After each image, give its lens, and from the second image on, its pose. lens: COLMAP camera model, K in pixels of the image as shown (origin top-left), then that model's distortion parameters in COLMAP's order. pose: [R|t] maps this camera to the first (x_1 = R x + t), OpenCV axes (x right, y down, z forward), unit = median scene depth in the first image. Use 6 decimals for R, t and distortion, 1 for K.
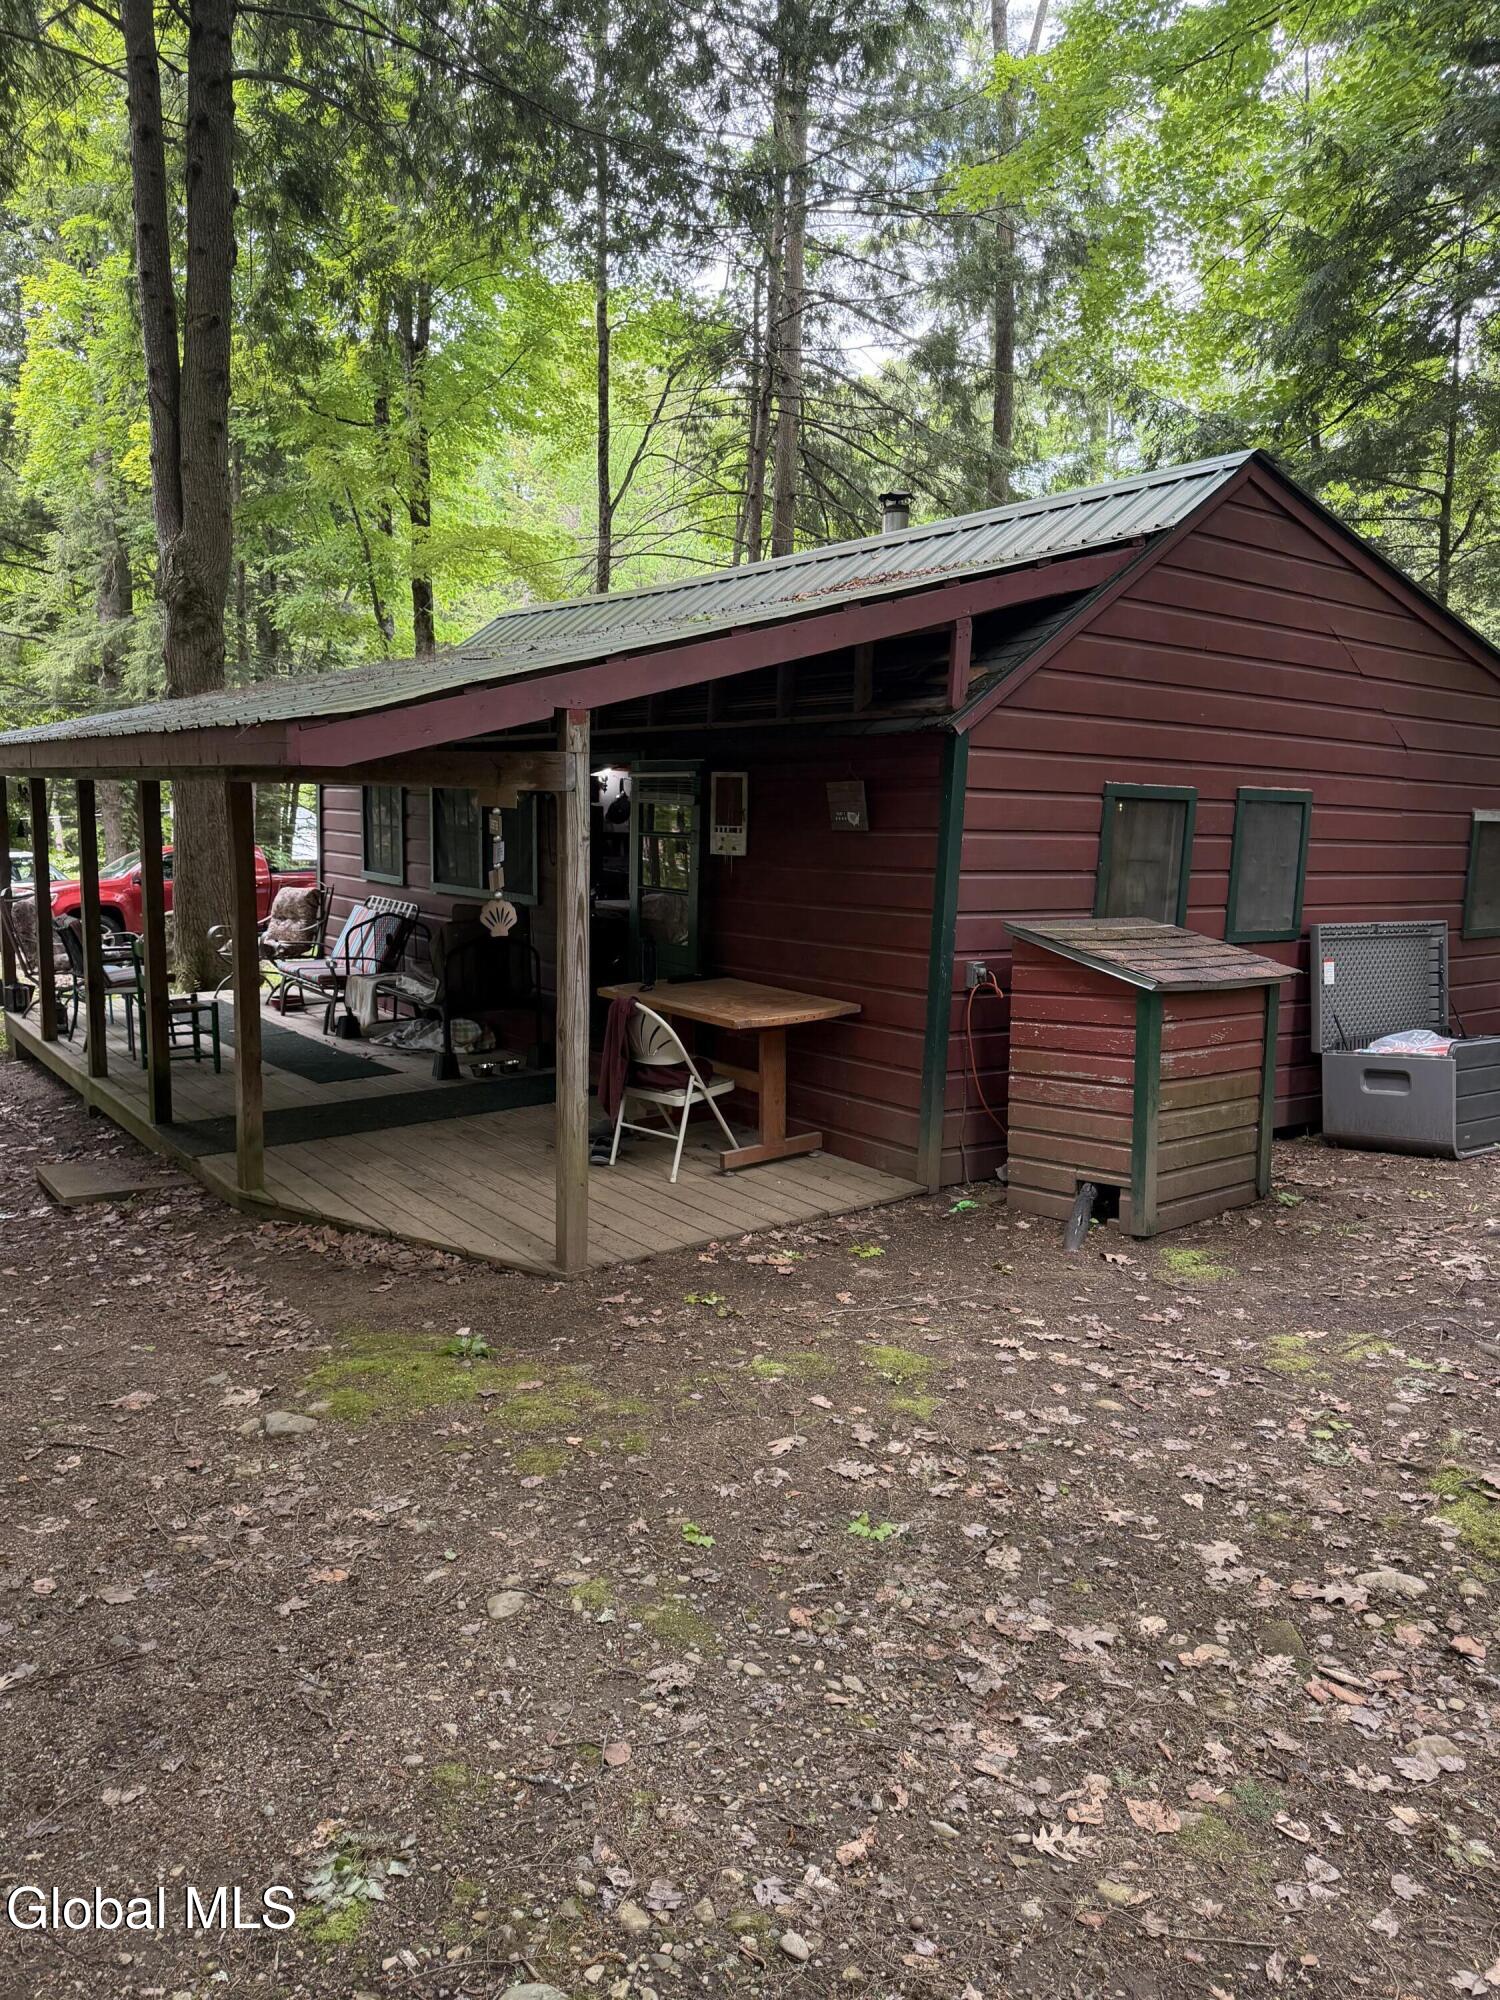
lens RADIAL K [[1390.7, 0, 750.0], [0, 1390.7, 1000.0], [0, 0, 1]] dist [0.112894, -0.166881]
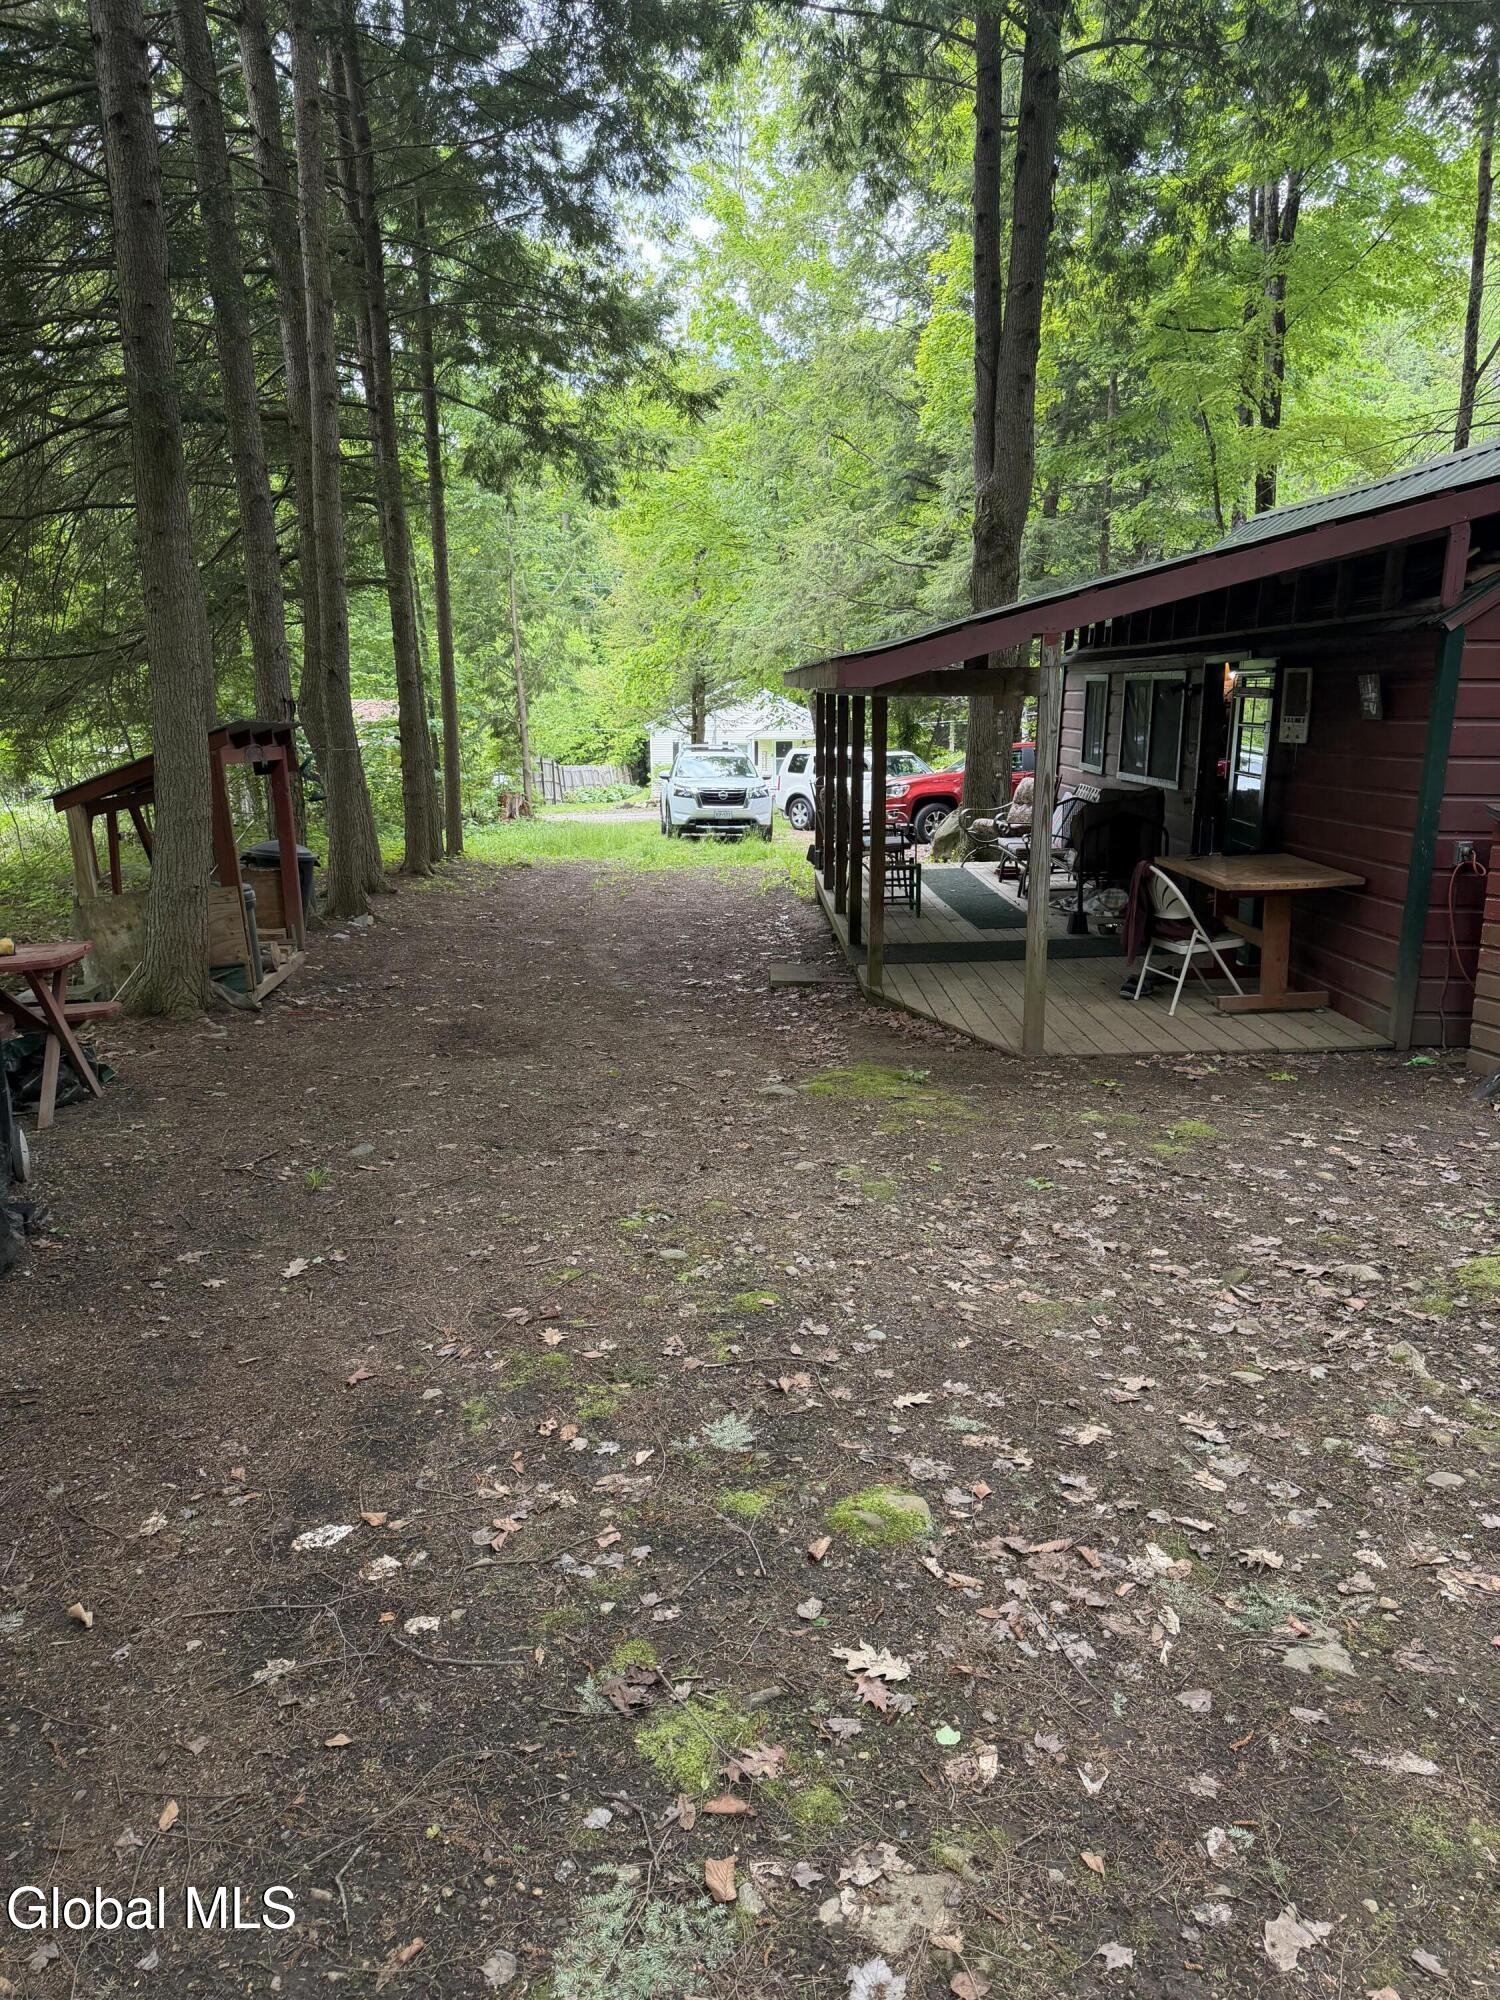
lens RADIAL K [[1390.7, 0, 750.0], [0, 1390.7, 1000.0], [0, 0, 1]] dist [0.112894, -0.166881]
pose [[0.810399, 0.101903, -0.576948, 0.405372], [-0.060877, 0.994073, 0.090068, 0.033089], [0.582707, -0.037868, 0.811800, -0.246457]]
